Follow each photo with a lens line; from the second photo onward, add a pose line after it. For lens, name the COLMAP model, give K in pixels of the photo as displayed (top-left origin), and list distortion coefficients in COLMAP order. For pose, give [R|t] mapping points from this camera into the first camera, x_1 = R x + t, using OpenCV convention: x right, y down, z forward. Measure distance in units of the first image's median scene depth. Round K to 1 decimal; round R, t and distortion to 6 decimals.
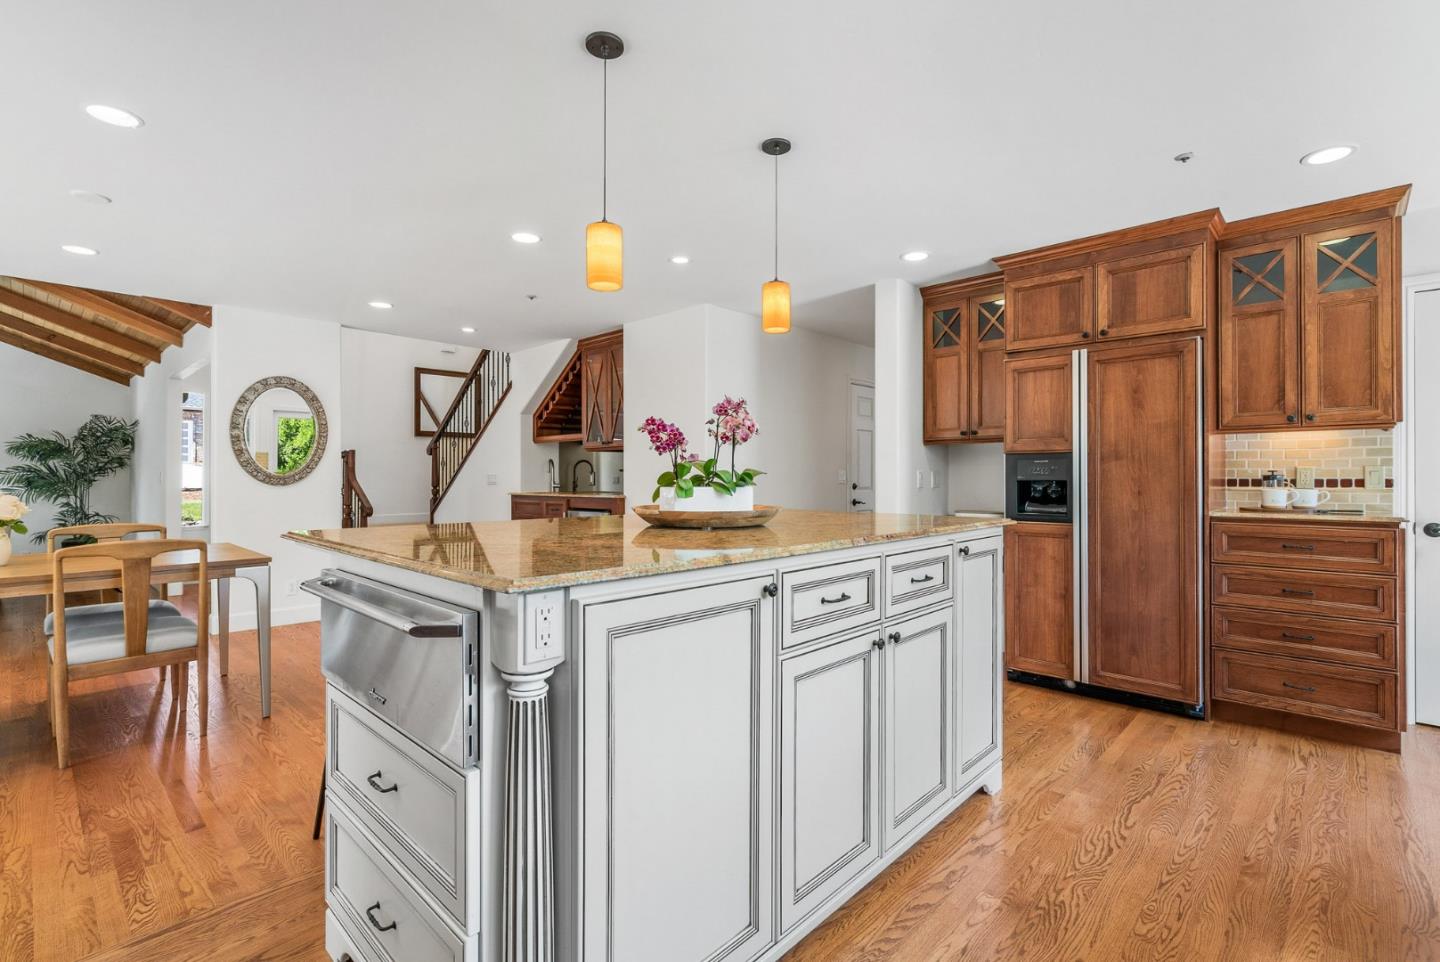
lens RADIAL K [[656.5, 0, 720.0], [0, 656.5, 481.0], [0, 0, 1]] dist [-0.004199, 0.001048]
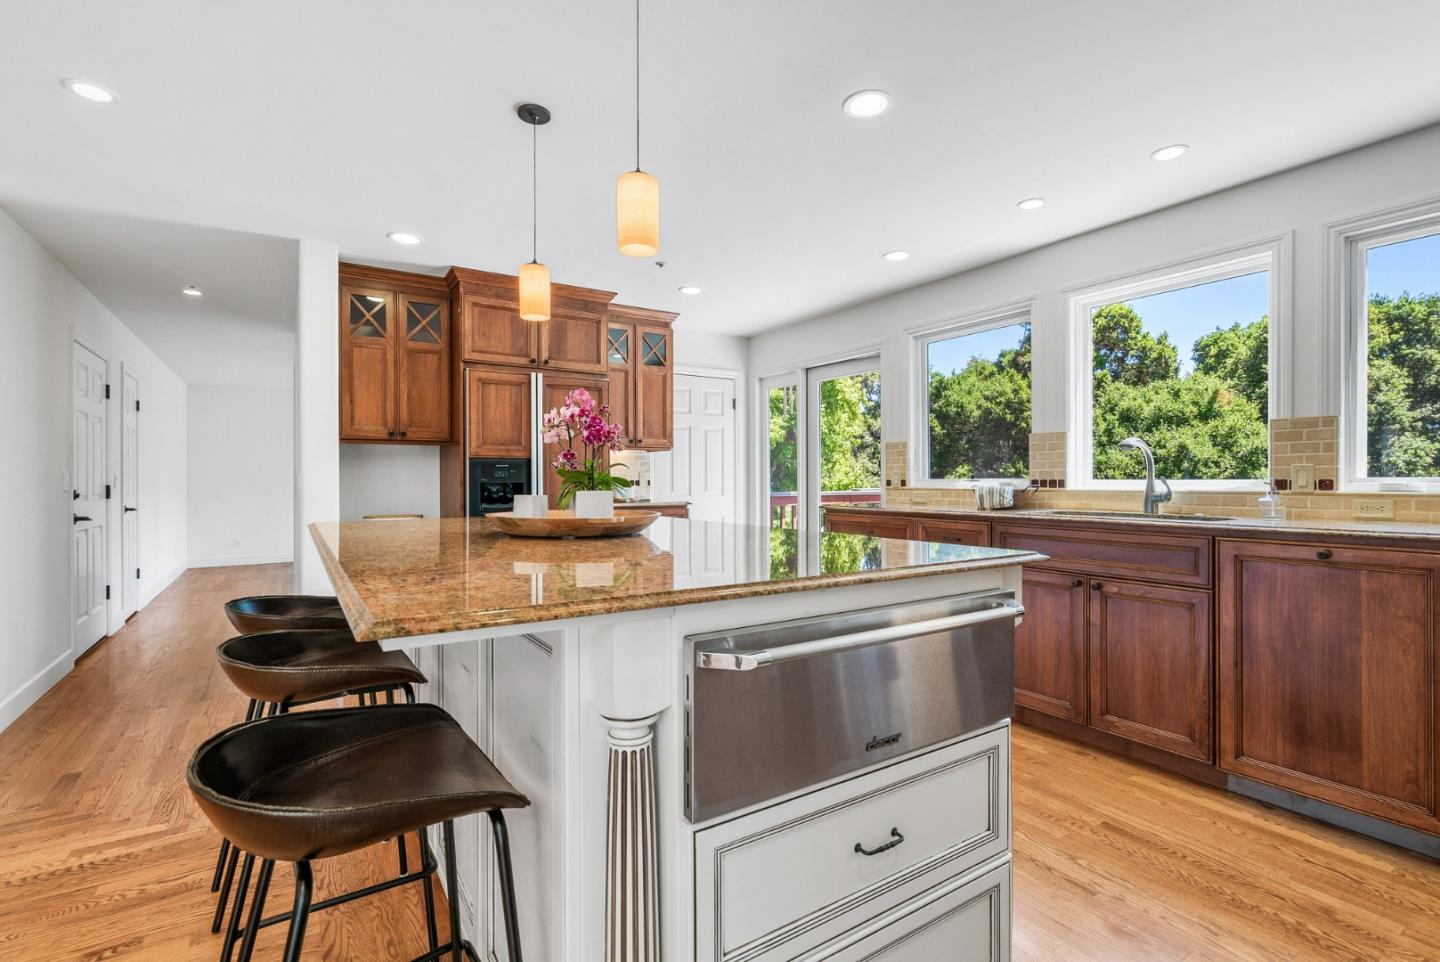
lens RADIAL K [[671.8, 0, 720.2], [0, 671.8, 483.8], [0, 0, 1]] dist [-0.004971, 0.000901]
pose [[0.222722, -0.004724, 0.974871, -0.564359], [0.009266, 0.999953, 0.002728, 0.002209], [-0.974838, 0.008426, 0.222755, 0.396438]]
